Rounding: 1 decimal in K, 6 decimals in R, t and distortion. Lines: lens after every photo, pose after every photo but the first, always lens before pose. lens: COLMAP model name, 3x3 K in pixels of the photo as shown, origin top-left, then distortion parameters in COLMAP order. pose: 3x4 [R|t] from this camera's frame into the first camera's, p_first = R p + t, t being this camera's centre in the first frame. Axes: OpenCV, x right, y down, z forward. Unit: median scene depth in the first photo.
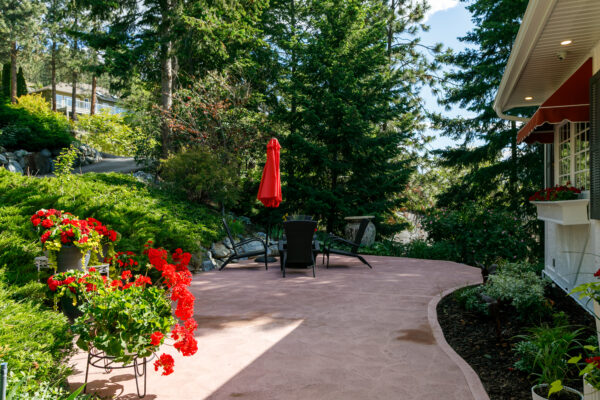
lens RADIAL K [[416.4, 0, 330.3], [0, 416.4, 206.2], [0, 0, 1]] dist [0.029392, 0.002588]
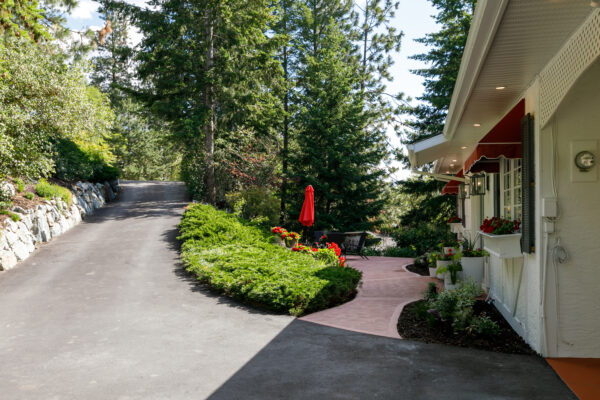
lens RADIAL K [[611.9, 0, 325.2], [0, 611.9, 220.0], [0, 0, 1]] dist [-0.023161, 0.000000]
pose [[0.989812, 0.001109, 0.142375, -0.241663], [-0.000639, 0.999994, -0.003343, -0.008279], [-0.142378, 0.003218, 0.989807, -0.829482]]
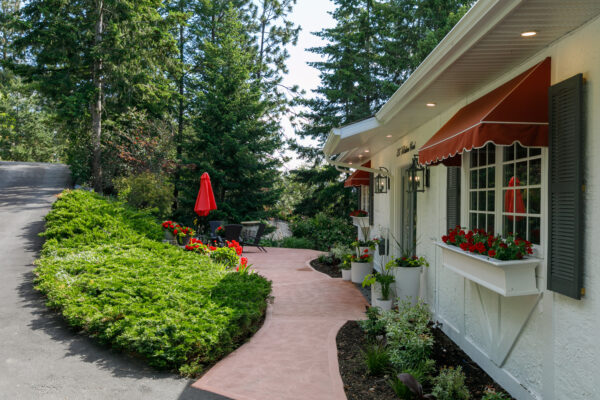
lens RADIAL K [[521.8, 0, 308.8], [0, 521.8, 193.0], [0, 0, 1]] dist [-0.000583, 0.024882]
pose [[0.948514, 0.023776, 0.315840, -0.220821], [-0.017773, 0.999603, -0.021873, -0.027822], [-0.316235, 0.015133, 0.948560, -0.576442]]
